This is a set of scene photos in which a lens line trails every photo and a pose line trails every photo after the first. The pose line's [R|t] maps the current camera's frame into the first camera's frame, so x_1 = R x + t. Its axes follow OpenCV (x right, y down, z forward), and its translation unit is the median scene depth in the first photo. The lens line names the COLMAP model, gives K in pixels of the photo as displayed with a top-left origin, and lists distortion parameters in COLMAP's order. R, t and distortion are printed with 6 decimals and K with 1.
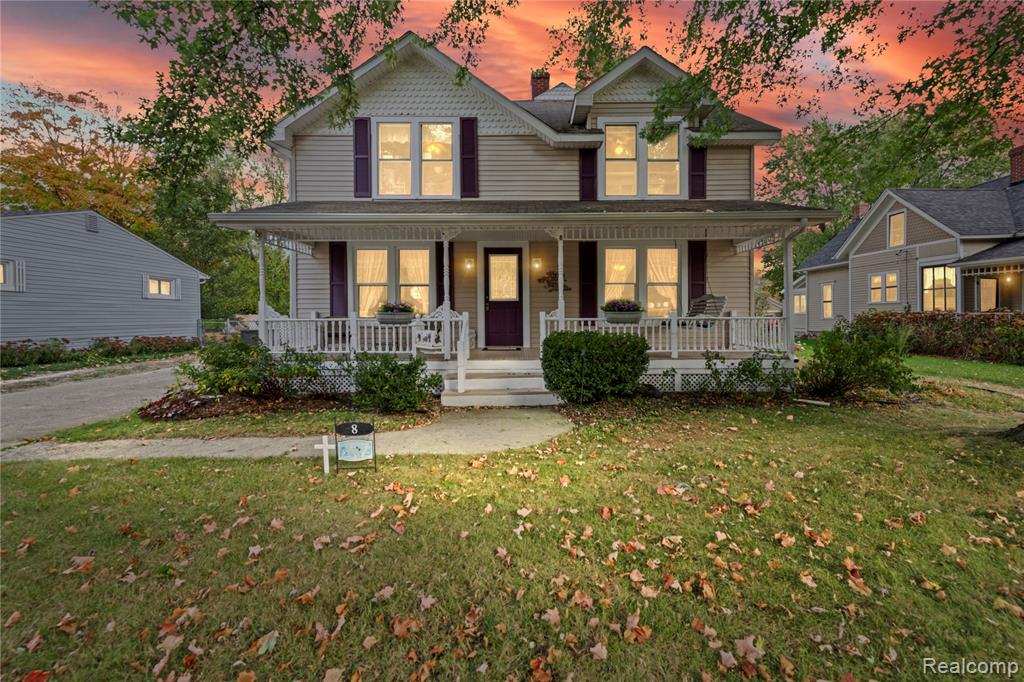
lens RADIAL K [[413.7, 0, 518.0], [0, 413.7, 322.0], [0, 0, 1]] dist [0.018611, 0.000360]
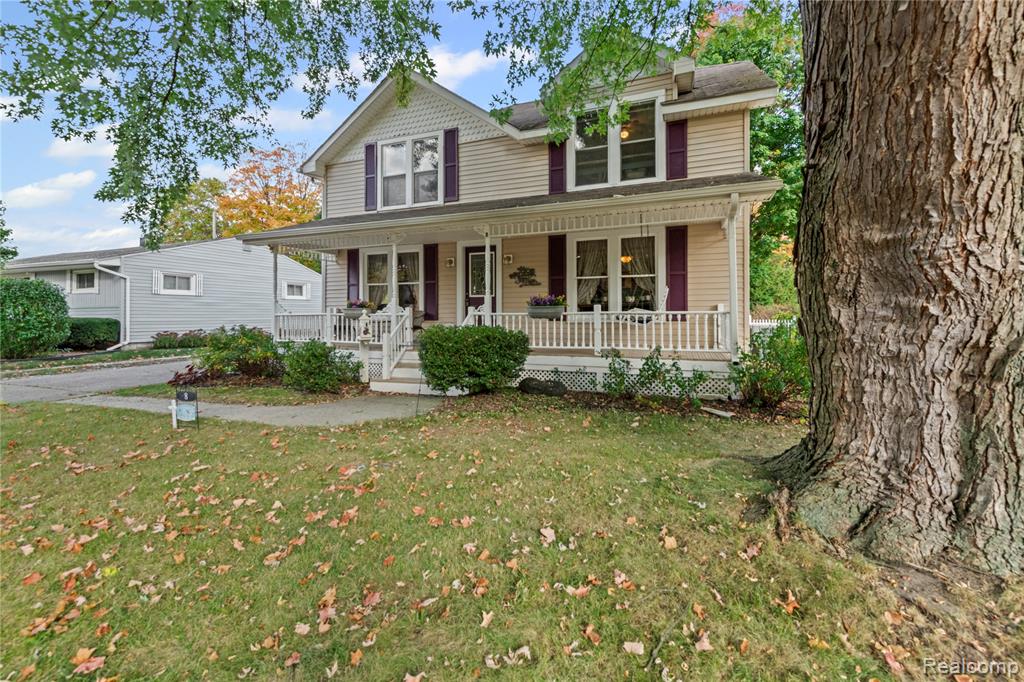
lens RADIAL K [[413.7, 0, 516.8], [0, 413.7, 314.2], [0, 0, 1]] dist [0.018611, 0.000360]
pose [[0.935364, -0.000646, -0.353685, 0.430562], [-0.000761, 0.999992, -0.003839, -0.001698], [0.353684, 0.003860, 0.935357, 0.044681]]
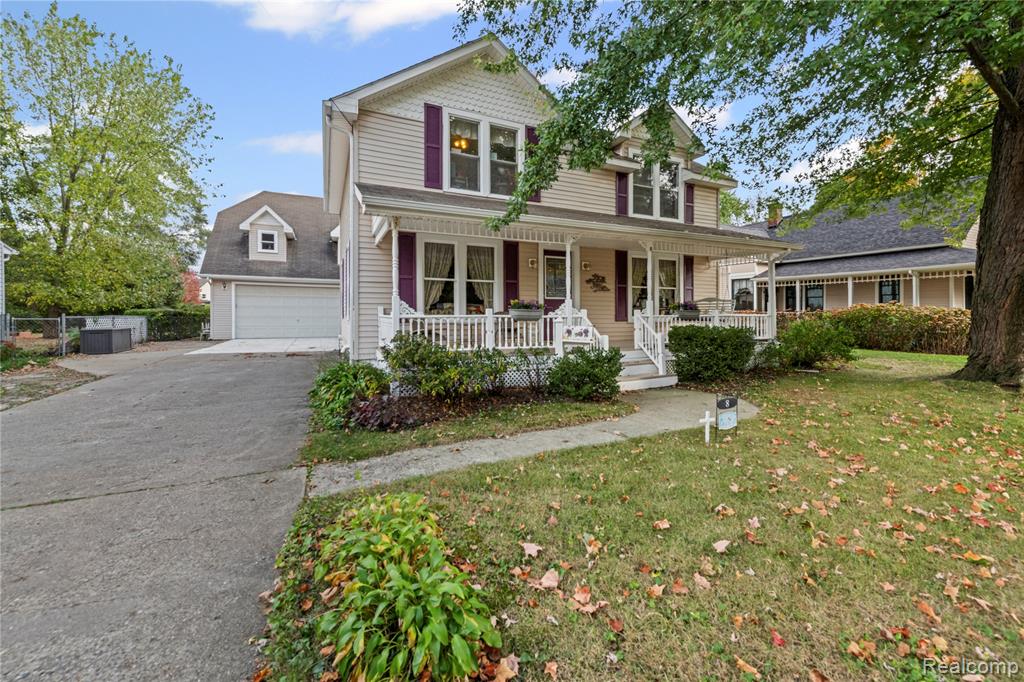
lens RADIAL K [[413.7, 0, 525.1], [0, 413.7, 317.2], [0, 0, 1]] dist [0.018611, 0.000360]
pose [[0.901580, -0.001446, 0.432610, -0.599241], [0.001050, 0.999999, 0.001154, -0.003892], [-0.432611, -0.000586, 0.901581, 0.046697]]
